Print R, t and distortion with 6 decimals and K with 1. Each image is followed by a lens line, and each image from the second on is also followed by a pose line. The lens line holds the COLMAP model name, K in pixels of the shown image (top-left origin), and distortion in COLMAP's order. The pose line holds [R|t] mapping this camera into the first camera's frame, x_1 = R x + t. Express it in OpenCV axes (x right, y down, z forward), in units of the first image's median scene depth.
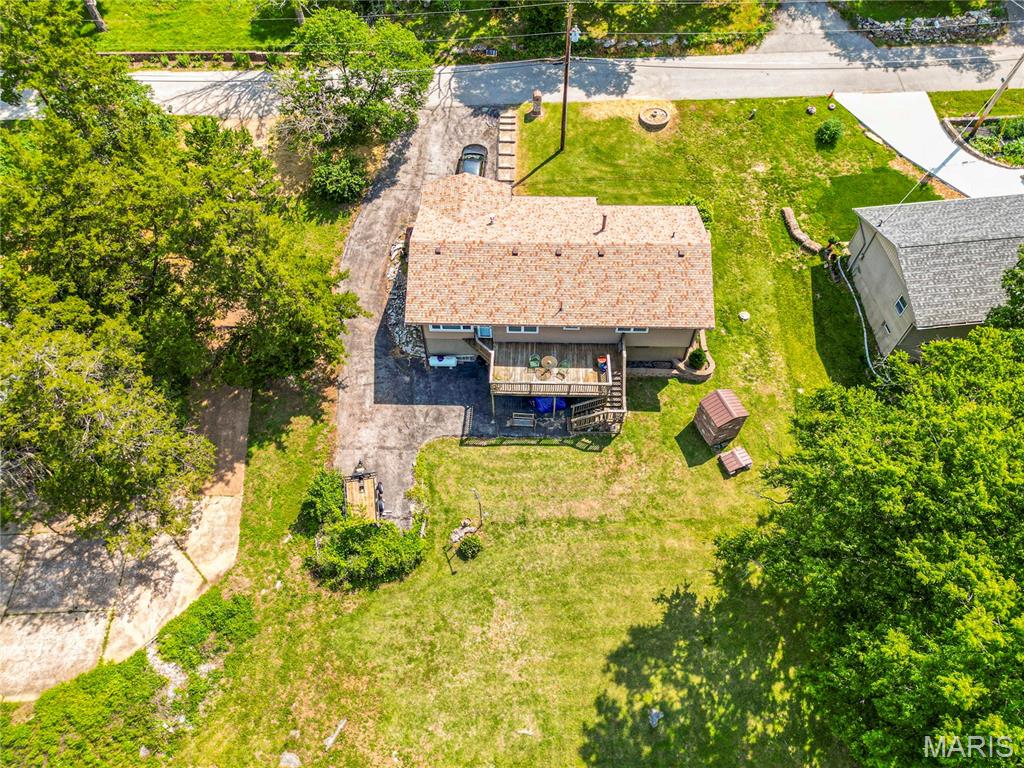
lens RADIAL K [[714.6, 0, 518.9], [0, 714.6, 381.1], [0, 0, 1]] dist [0.085485, -0.092406]
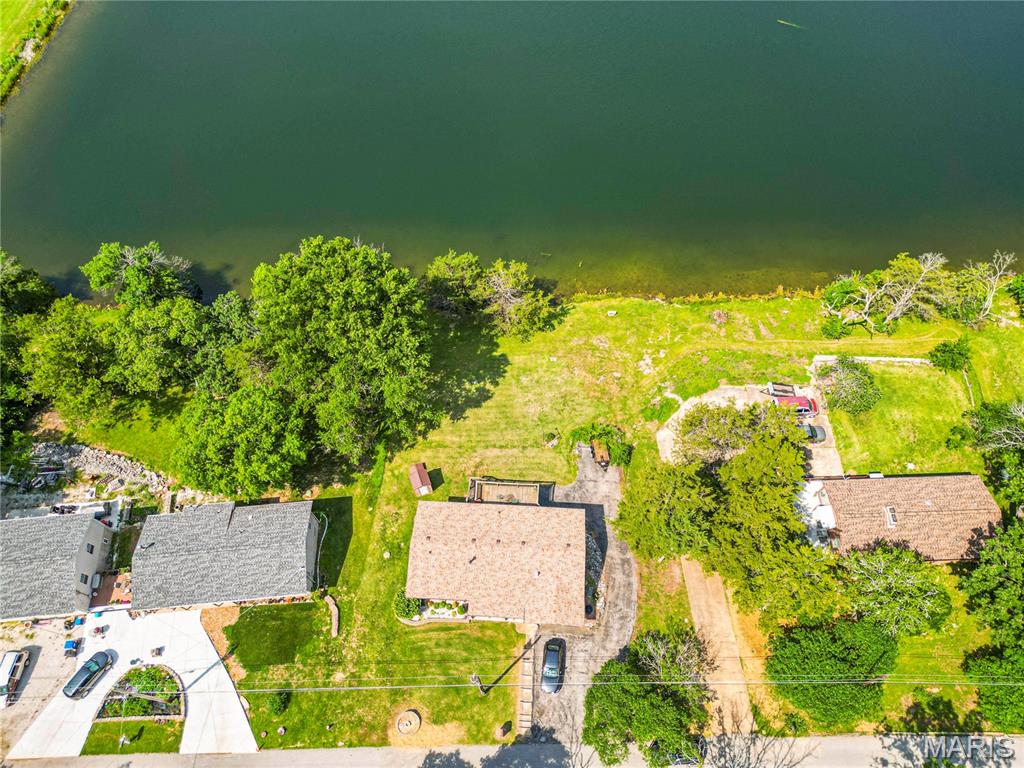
lens RADIAL K [[714.6, 0, 518.9], [0, 714.6, 381.1], [0, 0, 1]] dist [0.085485, -0.092406]
pose [[-0.998991, -0.015552, 0.042142, -0.060605], [0.044567, -0.460559, 0.886509, -1.504644], [0.005622, 0.887493, 0.460787, -0.134645]]
